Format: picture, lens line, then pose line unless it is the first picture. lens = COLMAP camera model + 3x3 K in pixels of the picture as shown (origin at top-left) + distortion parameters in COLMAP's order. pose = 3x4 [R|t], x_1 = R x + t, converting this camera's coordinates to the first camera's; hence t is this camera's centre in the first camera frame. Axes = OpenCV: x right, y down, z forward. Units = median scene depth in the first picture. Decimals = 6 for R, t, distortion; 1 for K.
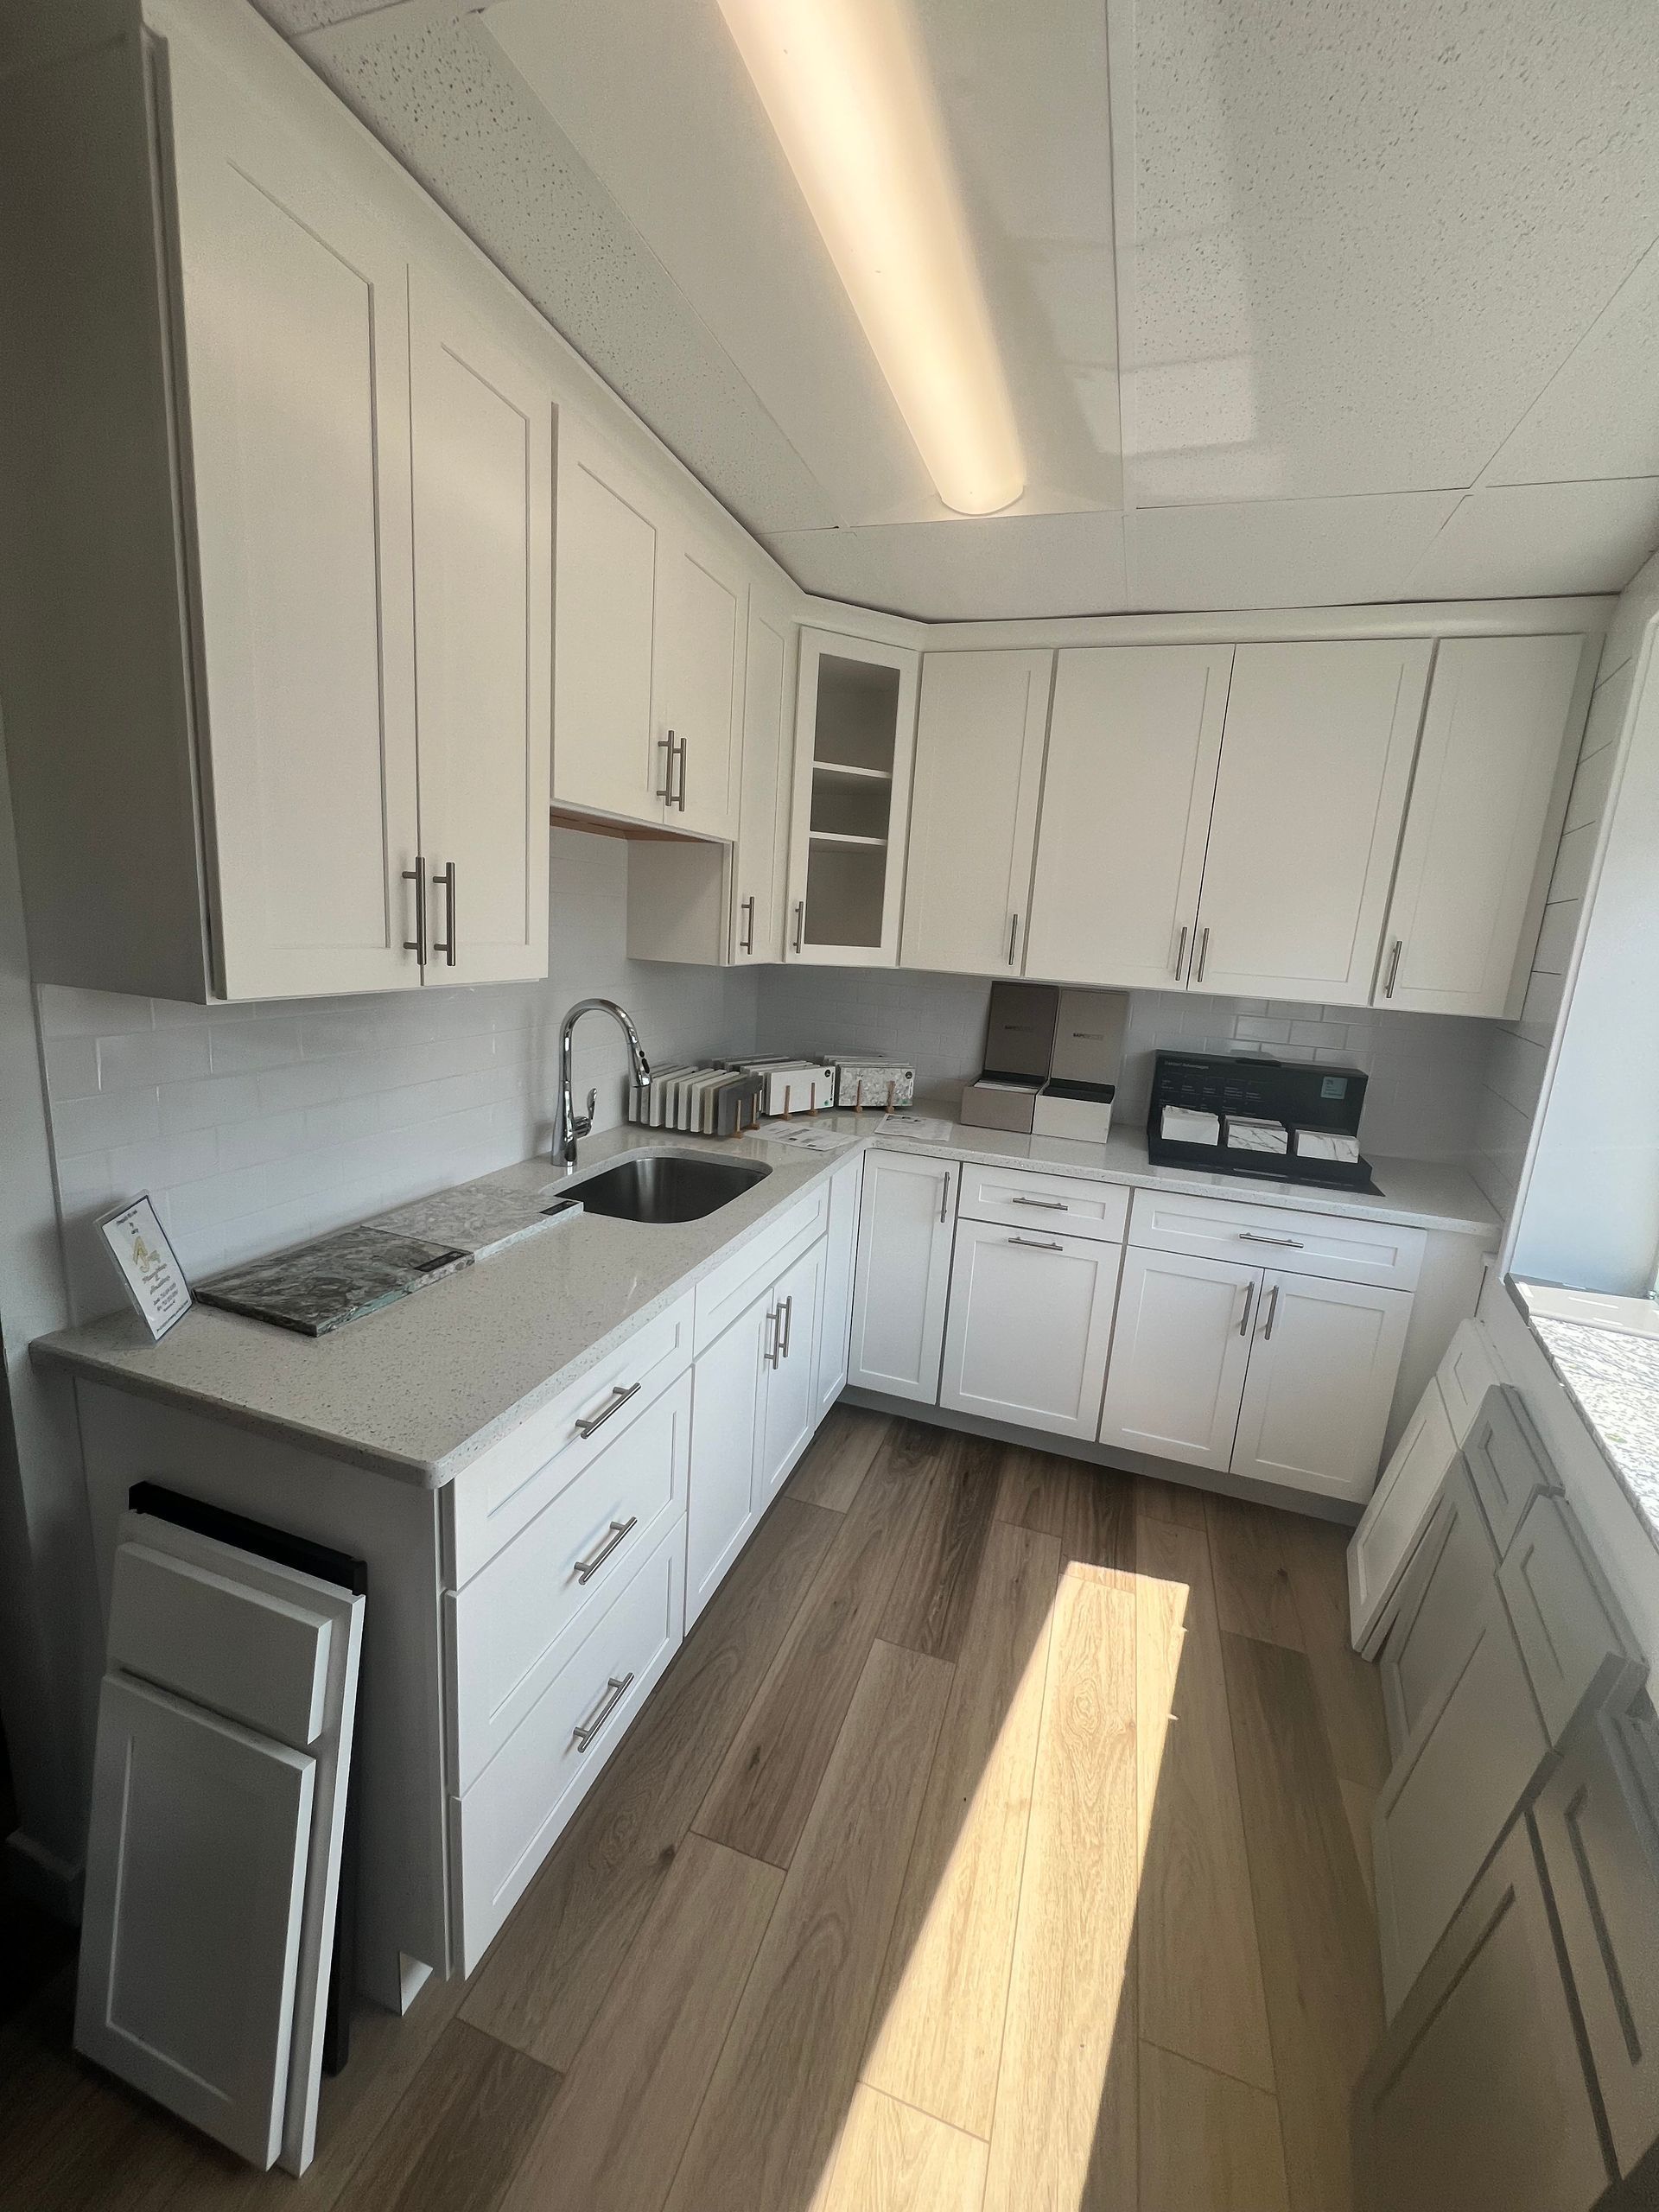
lens RADIAL K [[887.0, 0, 830.6], [0, 887.0, 1100.3], [0, 0, 1]] dist [-0.000664, 0.000363]
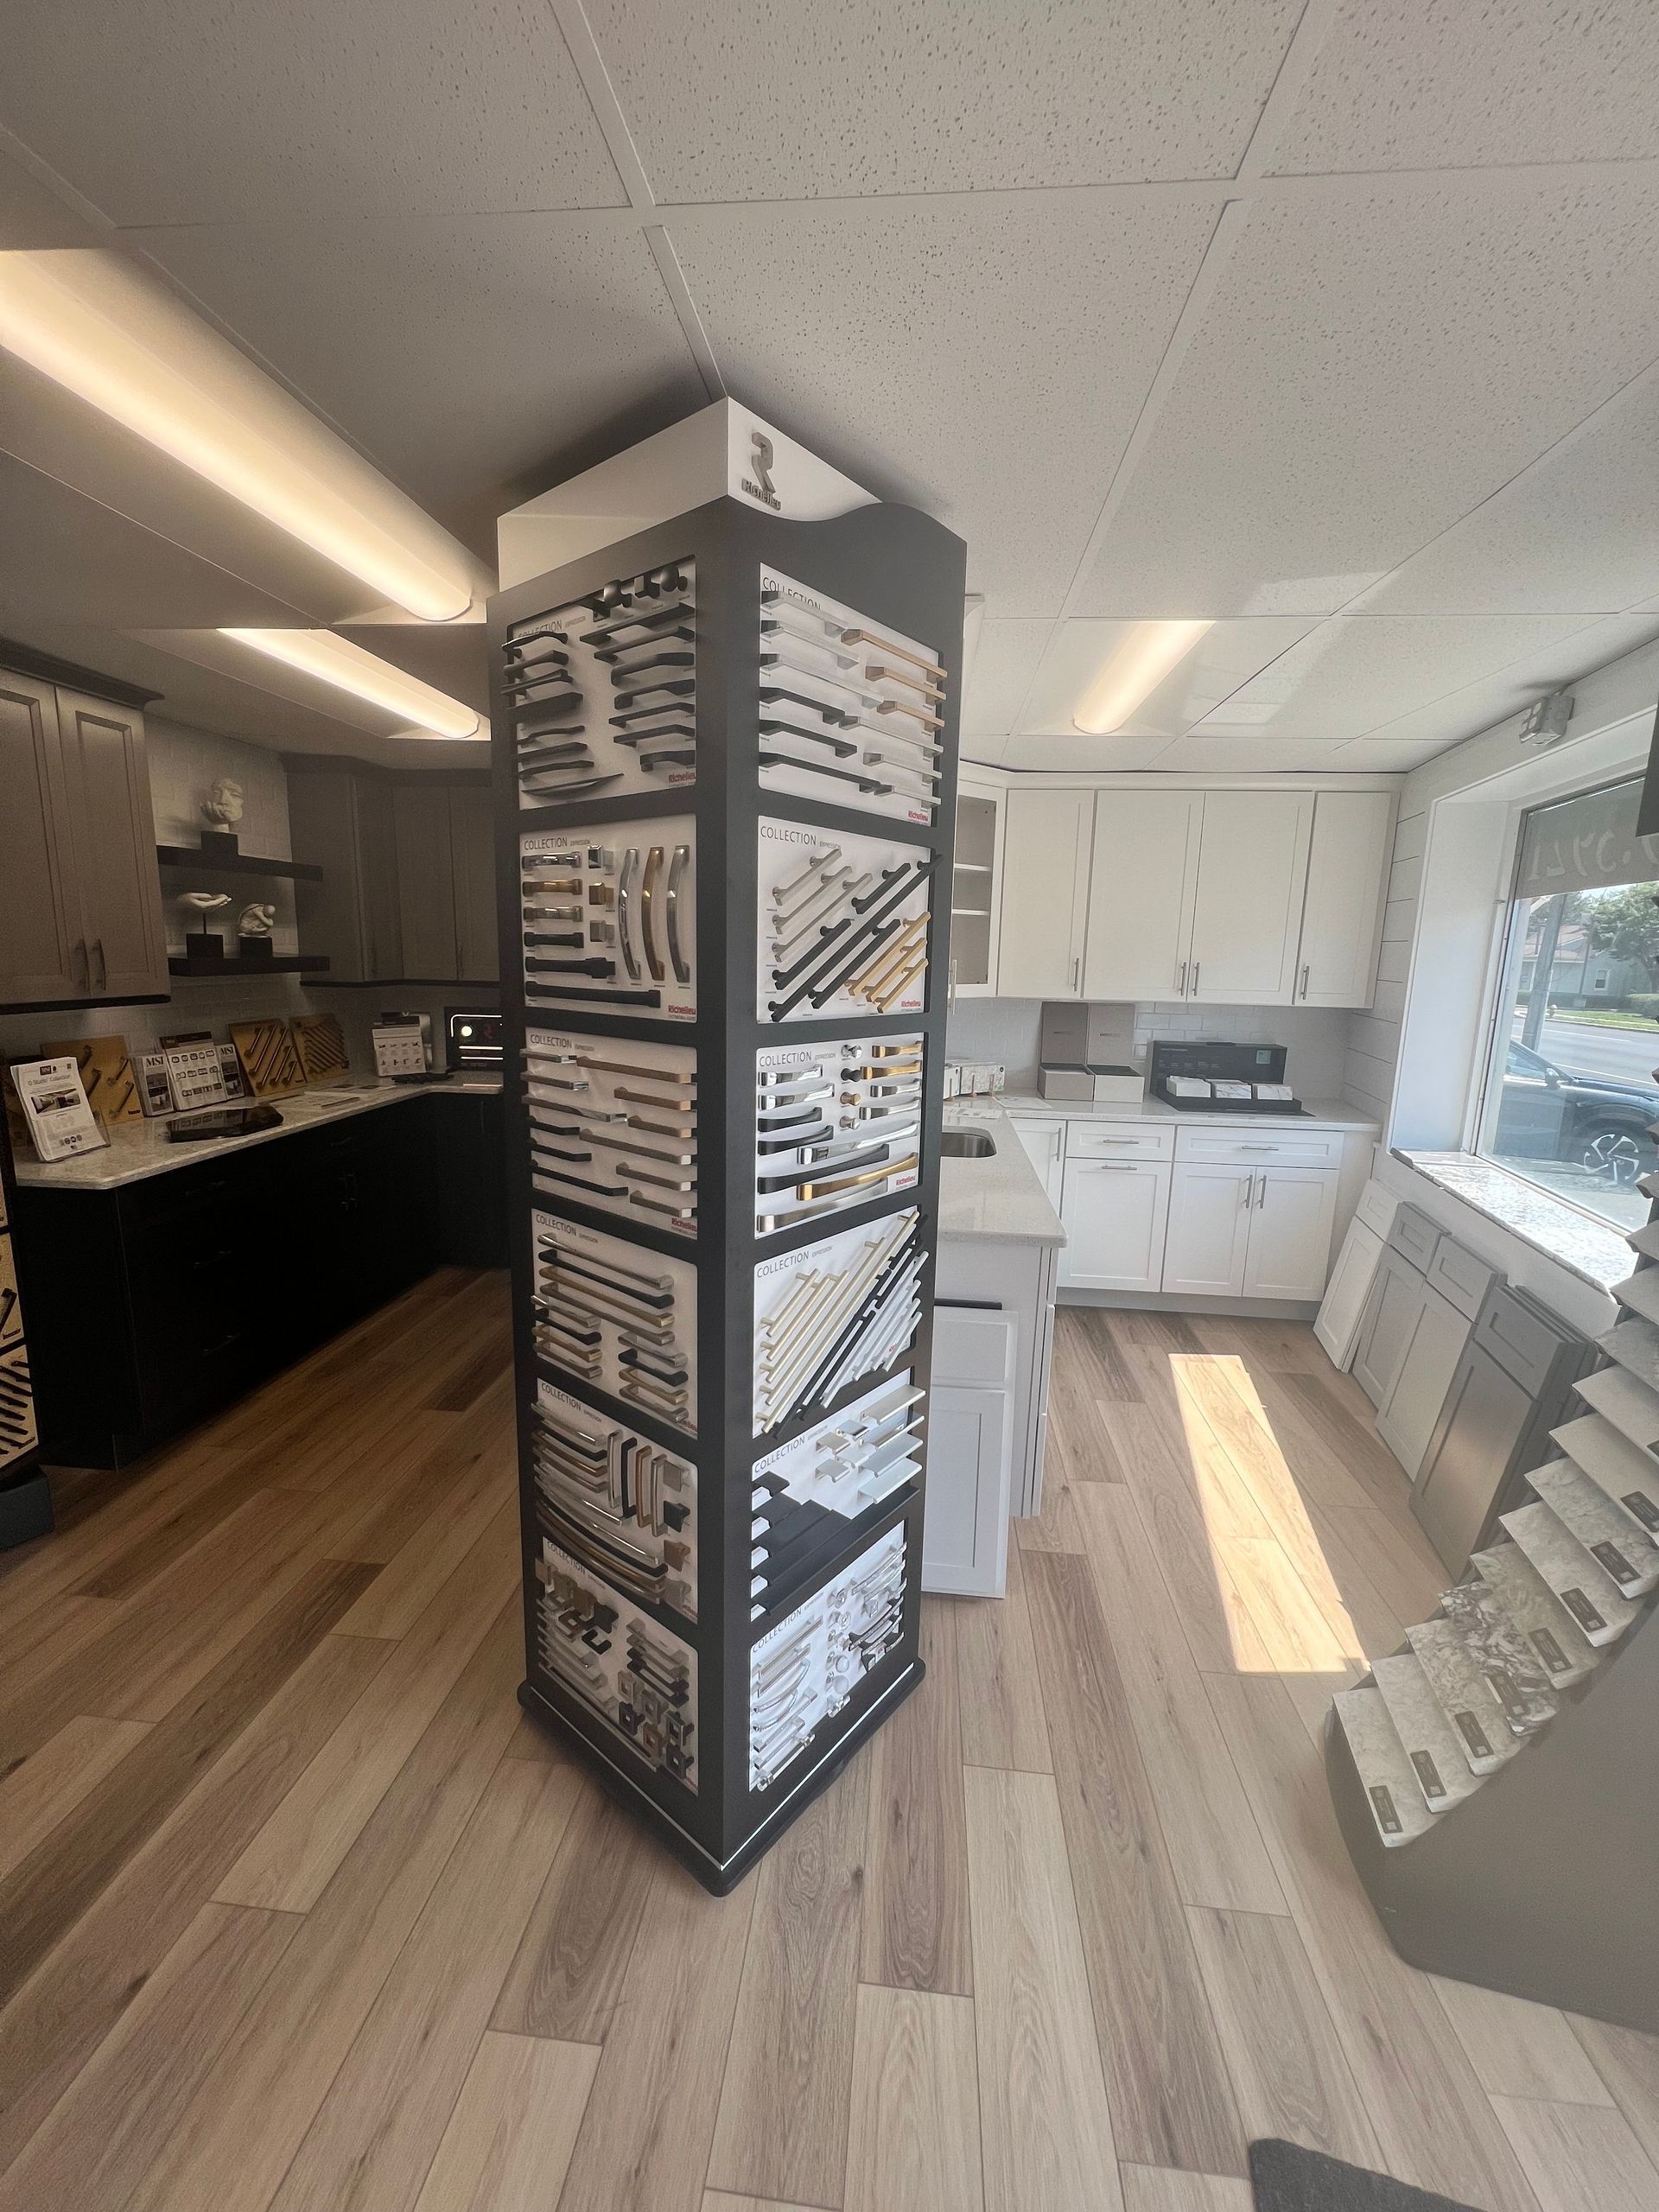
lens RADIAL K [[887.0, 0, 830.6], [0, 887.0, 1100.3], [0, 0, 1]] dist [-0.000664, 0.000363]
pose [[0.974691, -0.079504, 0.208940, -0.574139], [0.083518, 0.996452, -0.010444, 0.016200], [-0.207368, 0.027630, 0.977873, -0.424299]]
